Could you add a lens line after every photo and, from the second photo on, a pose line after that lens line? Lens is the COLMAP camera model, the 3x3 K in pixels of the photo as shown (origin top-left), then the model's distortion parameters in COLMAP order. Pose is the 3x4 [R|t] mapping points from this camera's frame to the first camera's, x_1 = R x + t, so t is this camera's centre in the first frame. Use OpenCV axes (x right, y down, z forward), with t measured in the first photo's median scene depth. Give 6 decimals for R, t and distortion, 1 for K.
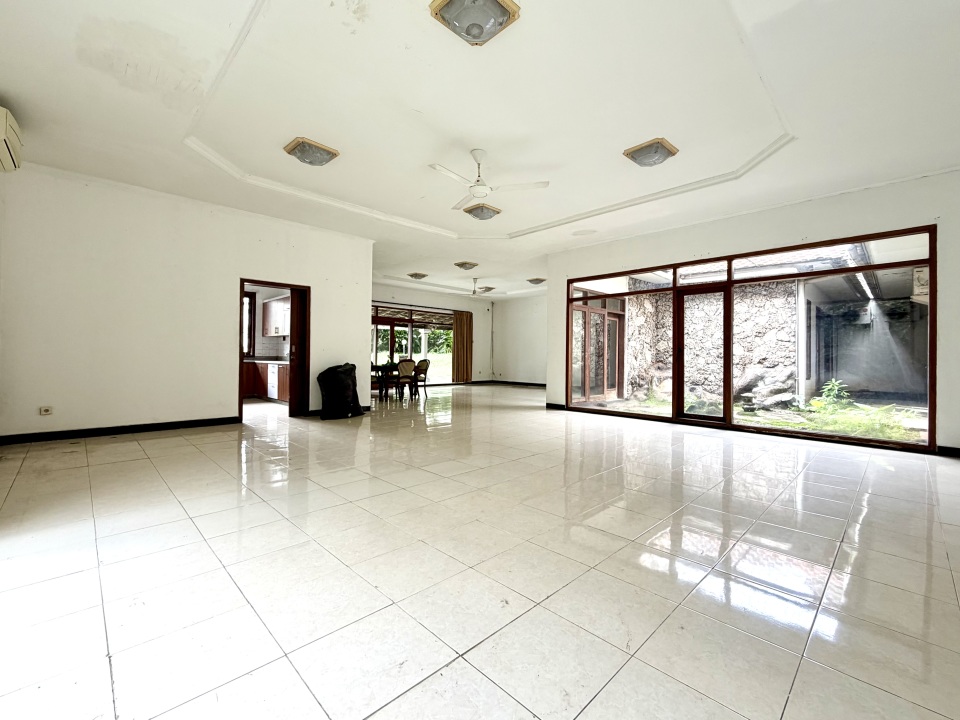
lens RADIAL K [[411.8, 0, 499.3], [0, 411.8, 352.8], [0, 0, 1]] dist [0.000414, -0.000012]
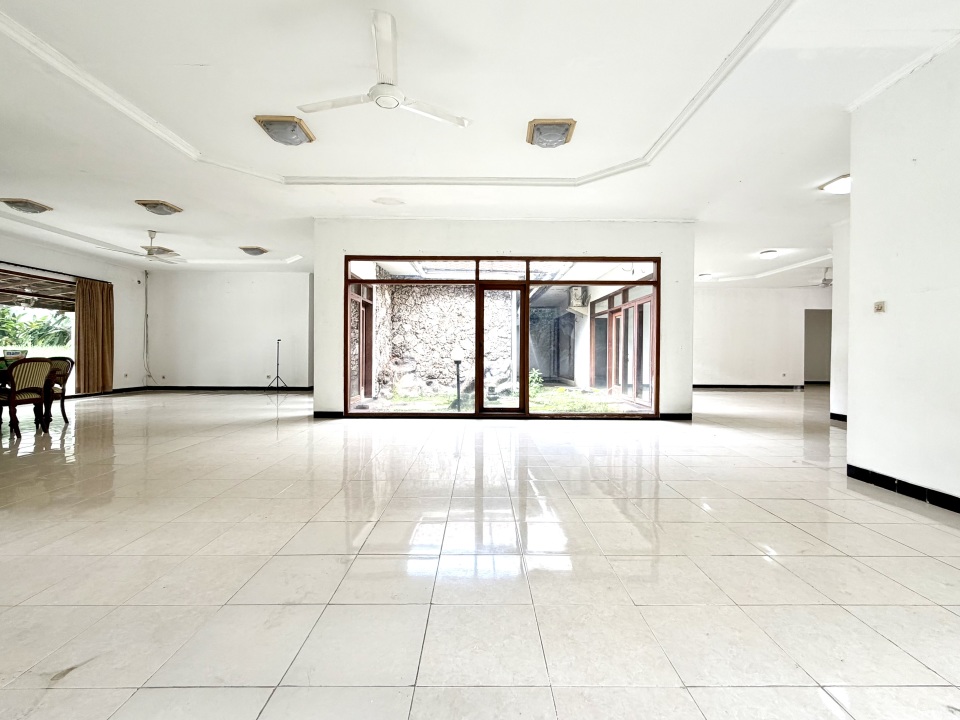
lens RADIAL K [[419.7, 0, 480.0], [0, 419.7, 360.0], [0, 0, 1]] dist [-0.000313, 0.000085]
pose [[0.712050, -0.017791, 0.701903, -0.187675], [-0.005191, 0.999518, 0.030600, -0.000775], [-0.702109, -0.025433, 0.711615, 0.192422]]
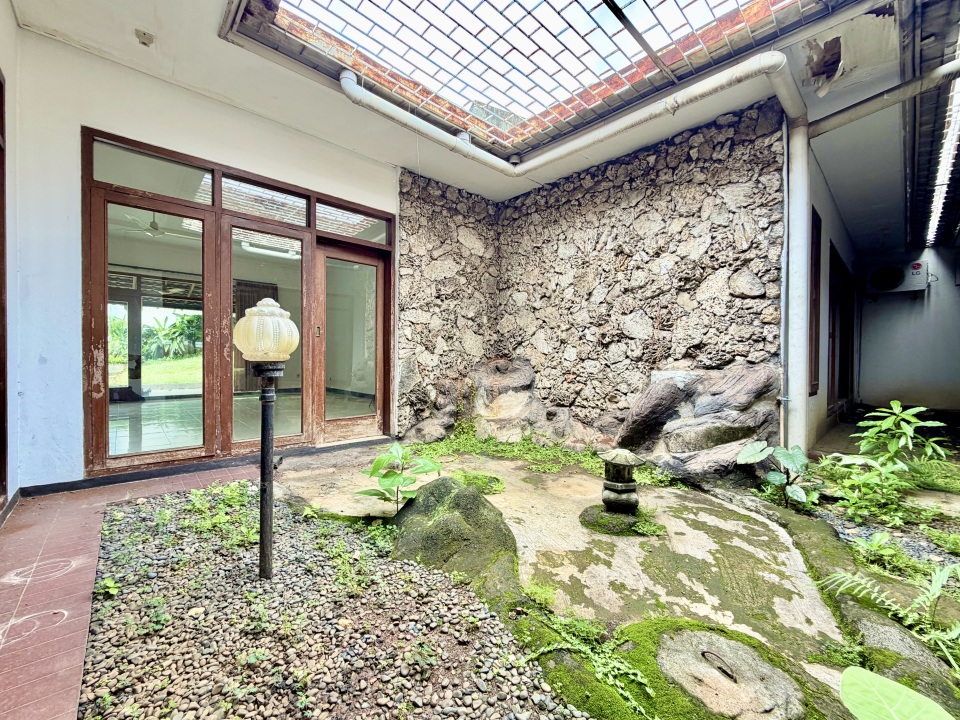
lens RADIAL K [[390.7, 0, 480.0], [0, 390.7, 360.0], [0, 0, 1]] dist [0.000608, 0.000036]
pose [[0.998748, -0.001482, -0.049995, 0.454639], [0.002242, 0.999883, 0.015158, 0.022256], [0.049967, -0.015251, 0.998634, 0.618064]]
